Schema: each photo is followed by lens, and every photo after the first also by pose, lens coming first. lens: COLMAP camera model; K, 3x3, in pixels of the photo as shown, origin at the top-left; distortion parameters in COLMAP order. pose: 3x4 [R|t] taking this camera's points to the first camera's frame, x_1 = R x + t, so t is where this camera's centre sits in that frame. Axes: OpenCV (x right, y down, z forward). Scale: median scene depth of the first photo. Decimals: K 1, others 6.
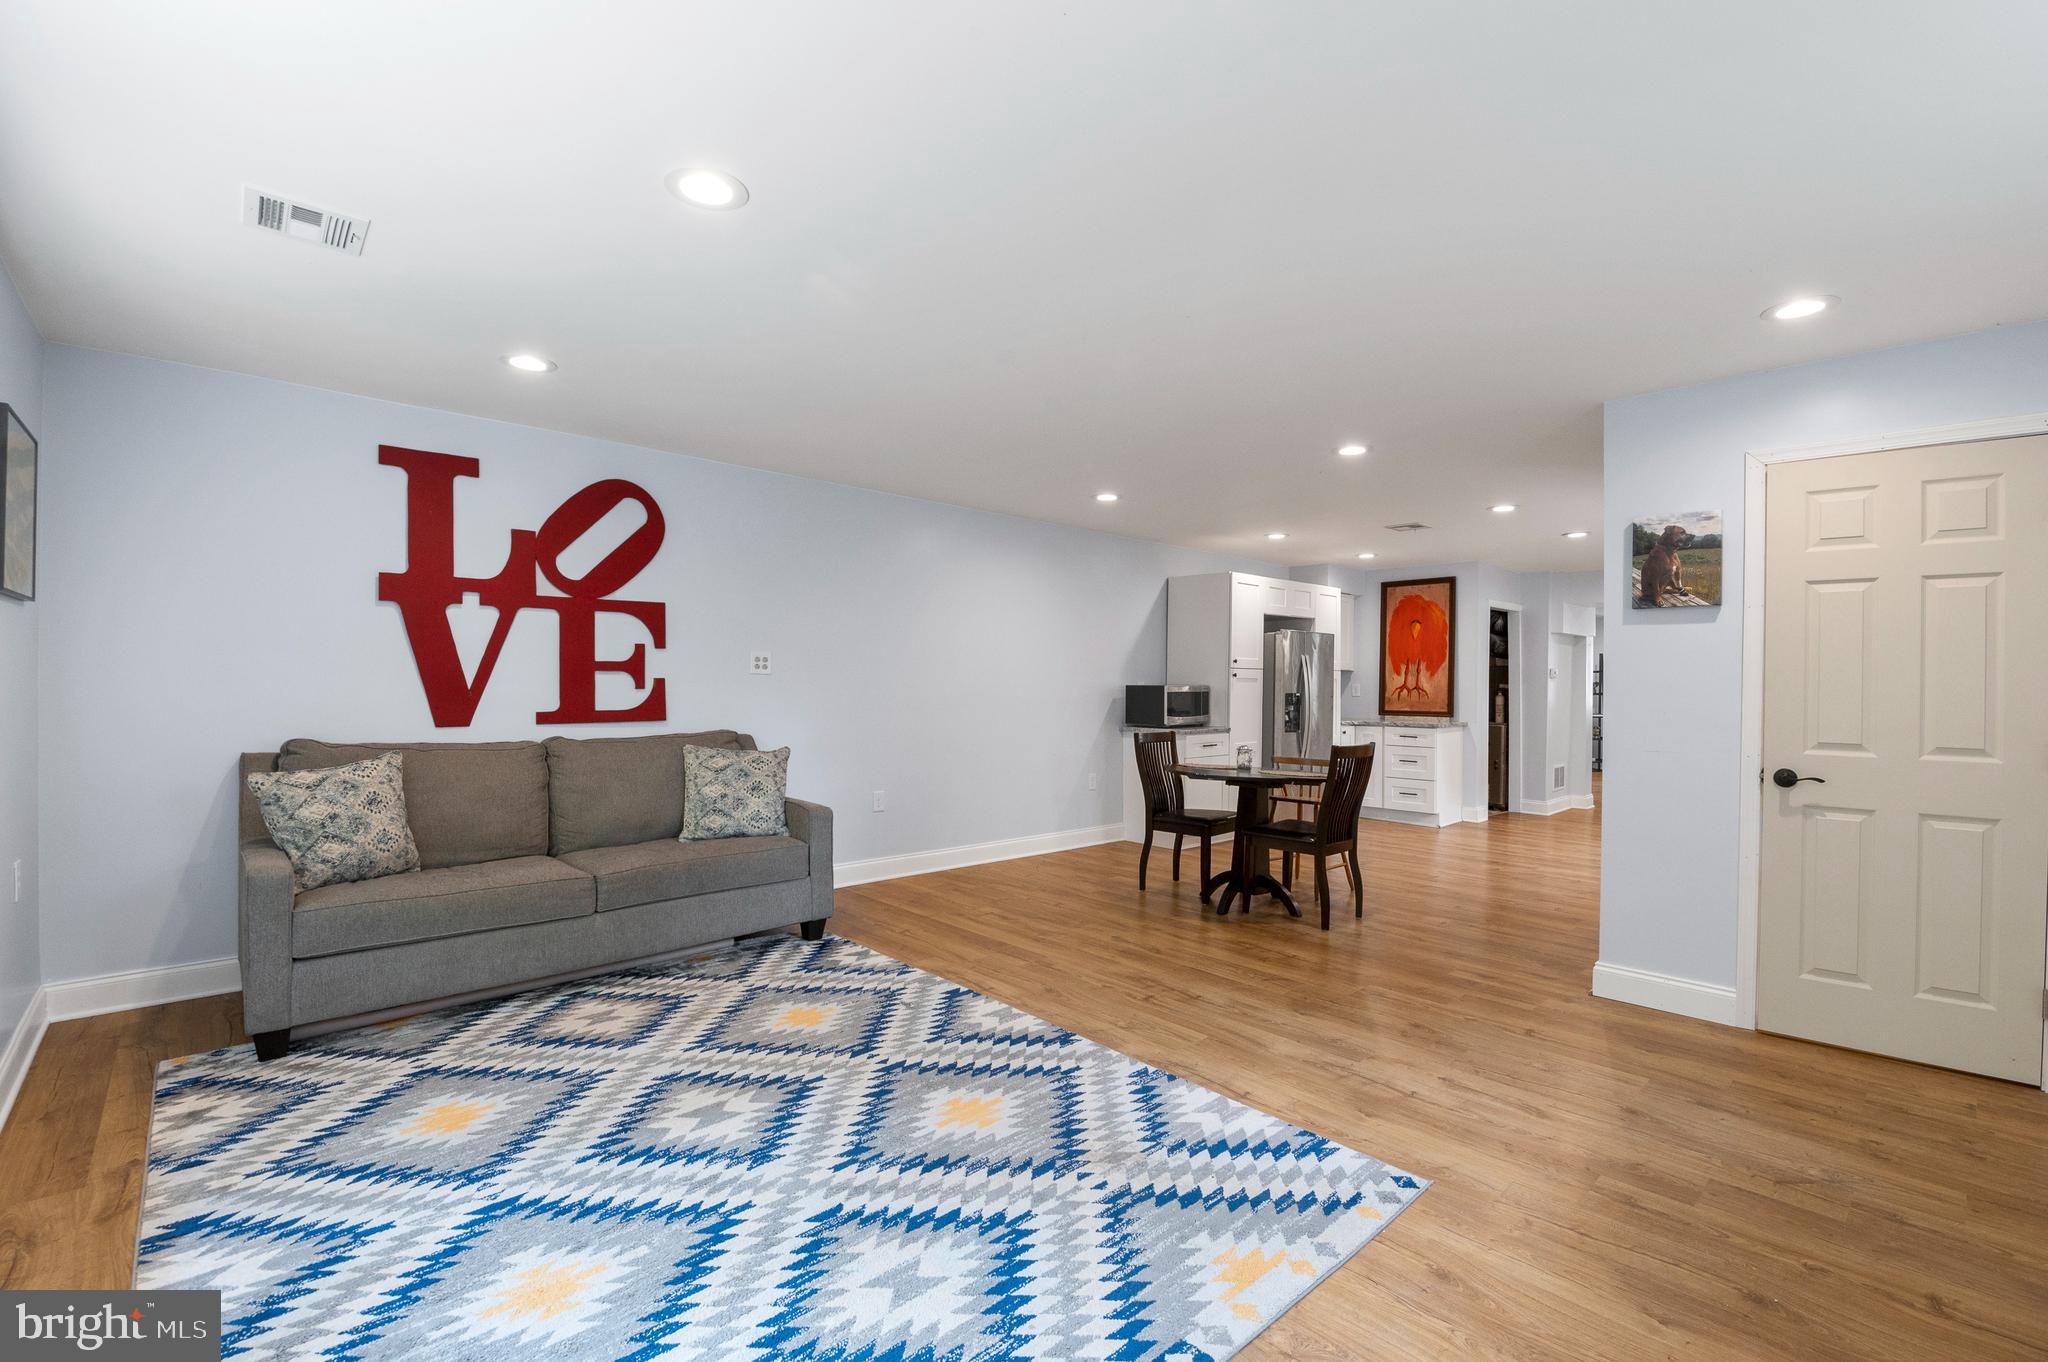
lens RADIAL K [[880.8, 0, 1024.0], [0, 880.8, 681.0], [0, 0, 1]] dist [-0.000747, -0.009365]
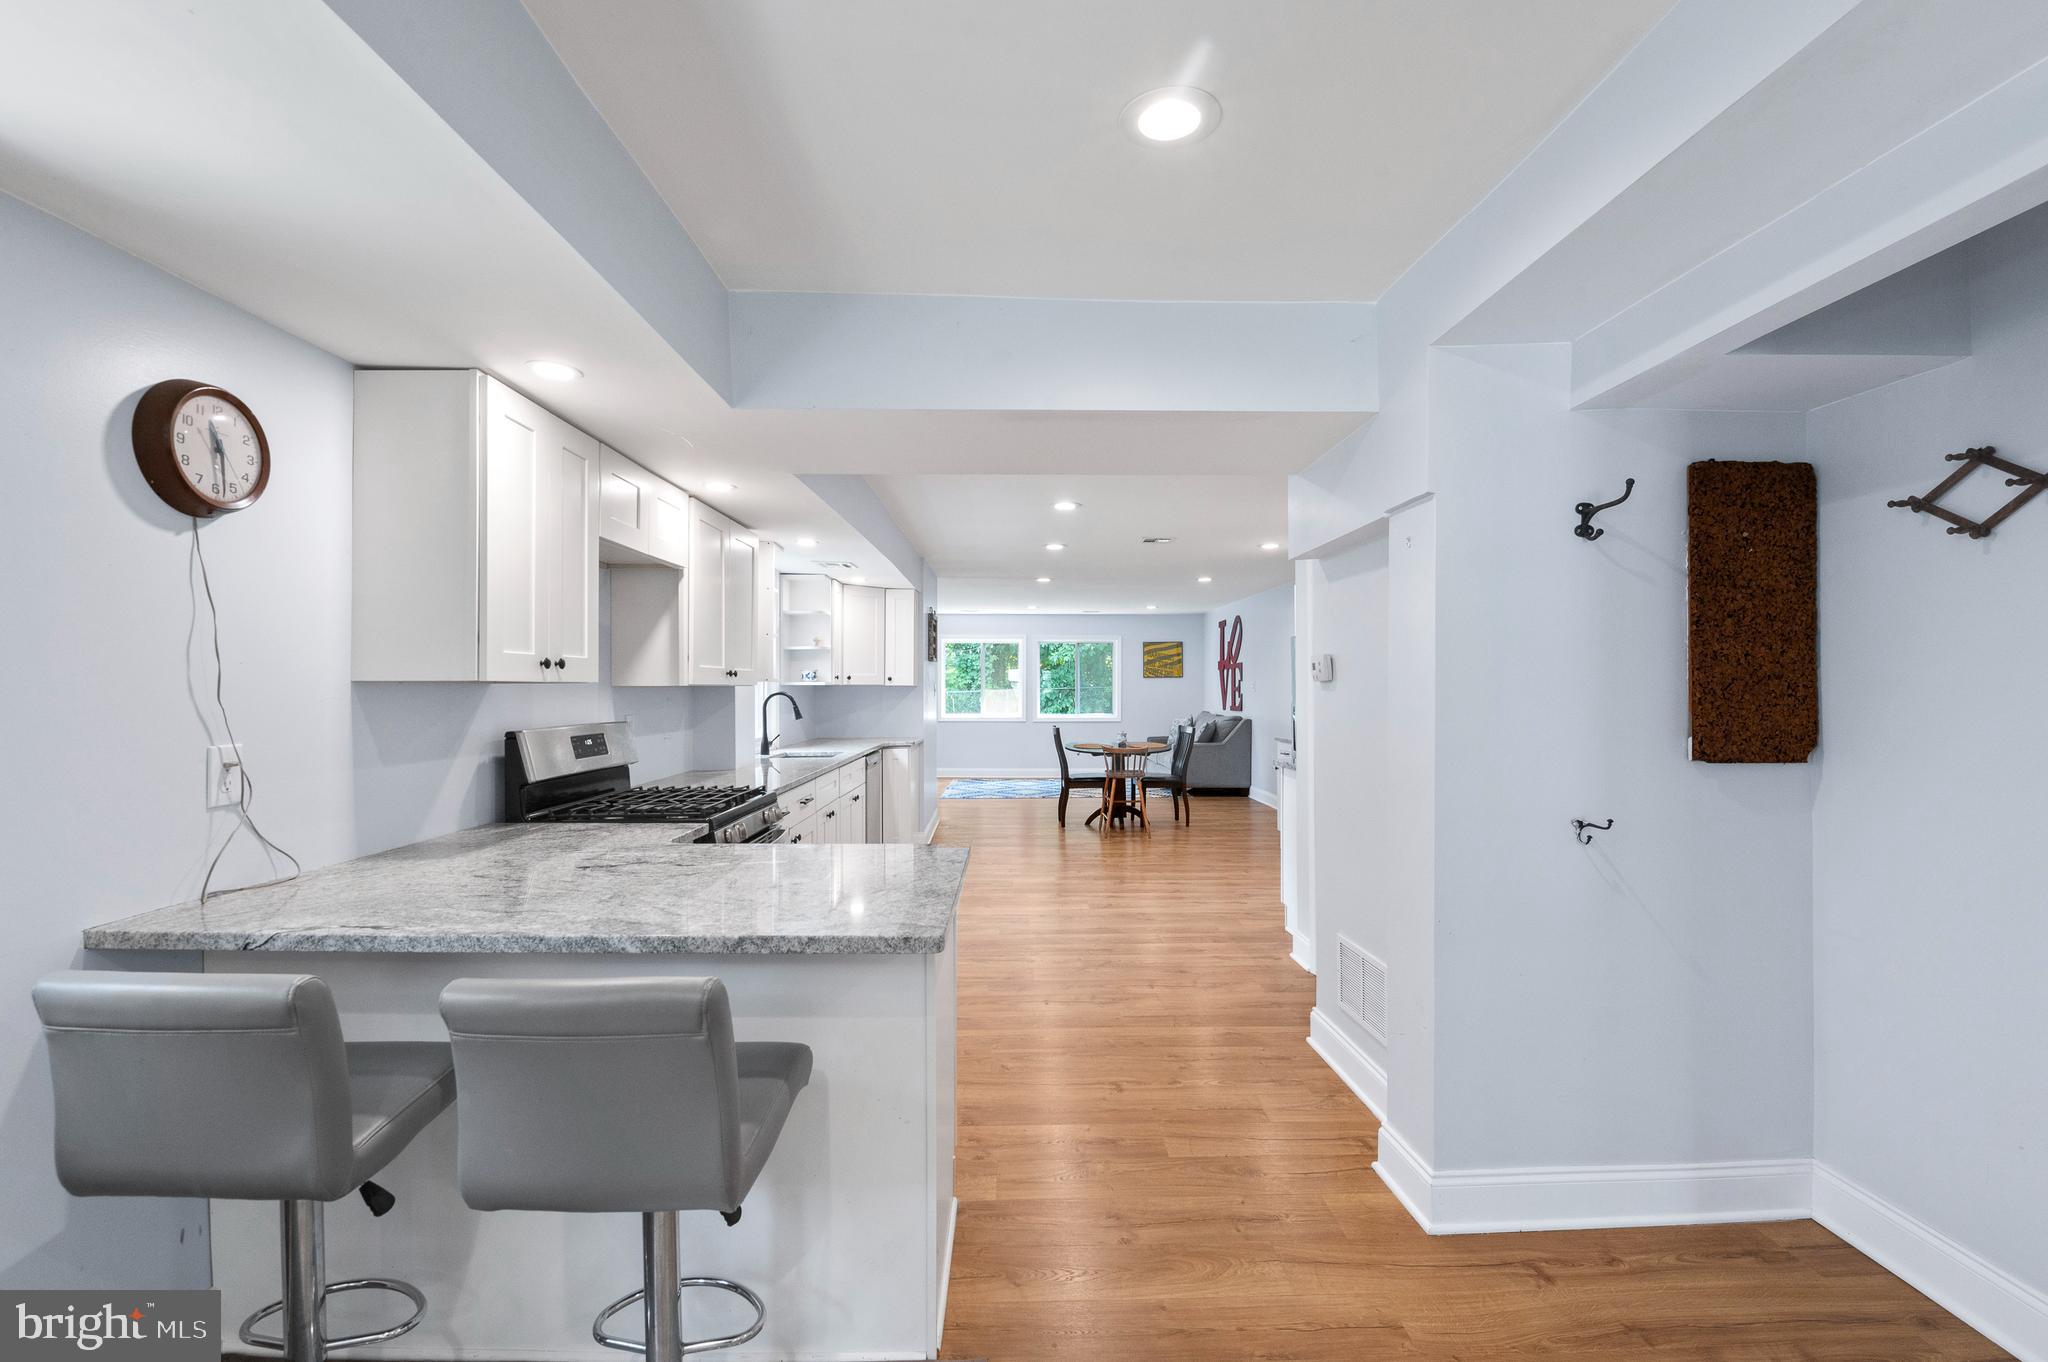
lens RADIAL K [[905.2, 0, 1024.0], [0, 905.2, 681.0], [0, 0, 1]] dist [-0.002422, -0.009755]
pose [[-0.667032, -0.016410, -0.744848, 2.958939], [-0.006586, 0.999848, -0.016130, 0.010702], [0.745000, -0.005854, -0.667039, 3.556792]]
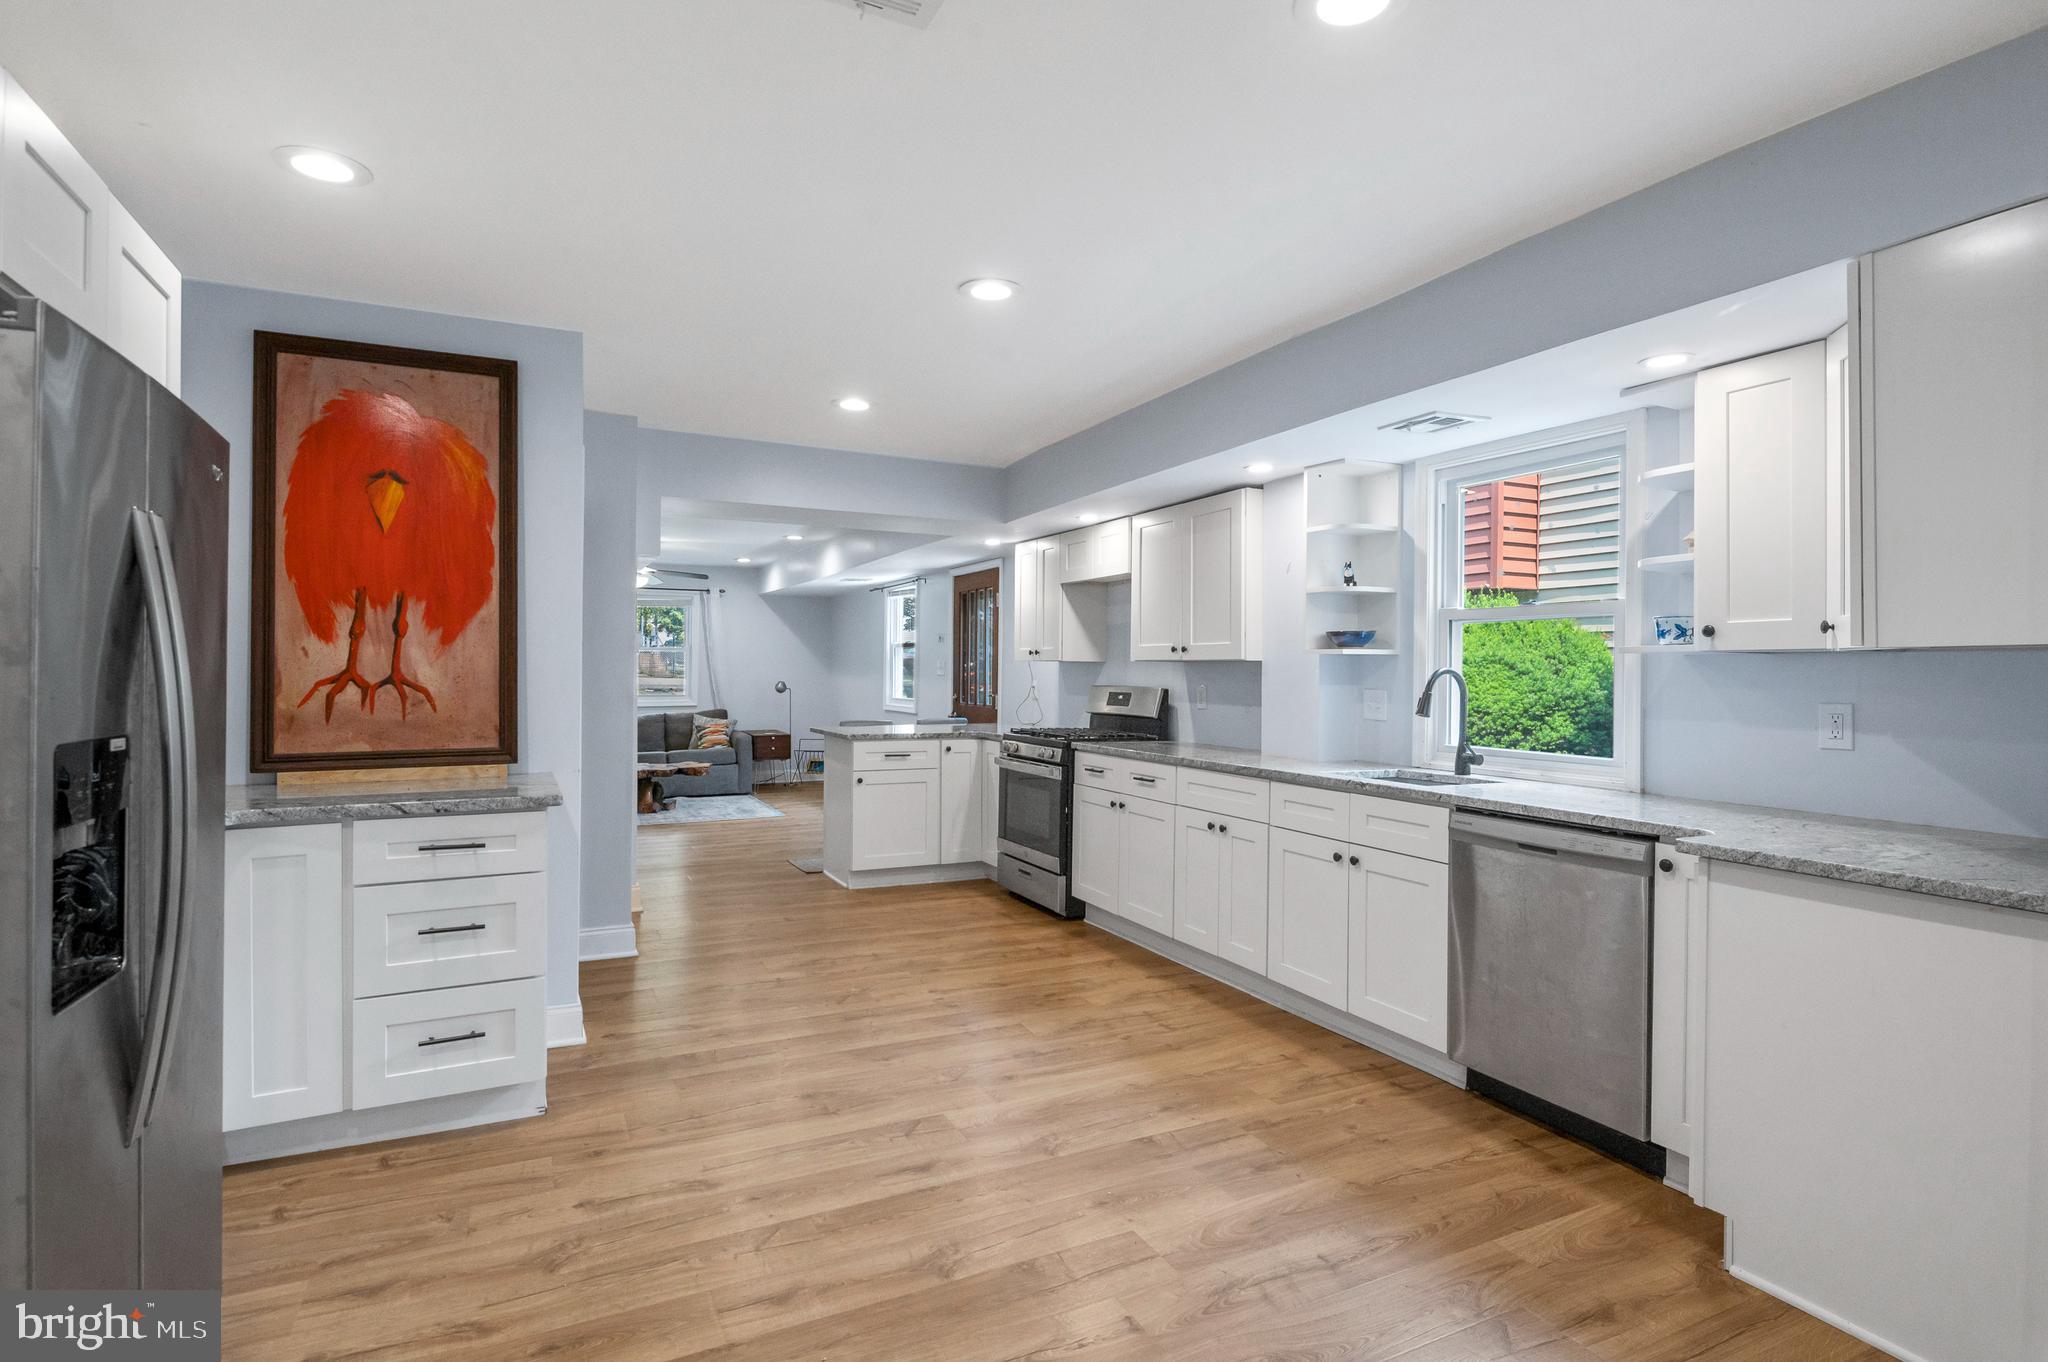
lens RADIAL K [[1016.6, 0, 1022.9], [0, 1016.6, 668.8], [0, 0, 1]] dist [-0.000440, -0.000417]
pose [[0.286577, -0.007495, 0.958028, 0.457376], [-0.005606, 0.999939, 0.009500, -0.003596], [-0.958041, -0.008093, 0.286517, 2.002388]]
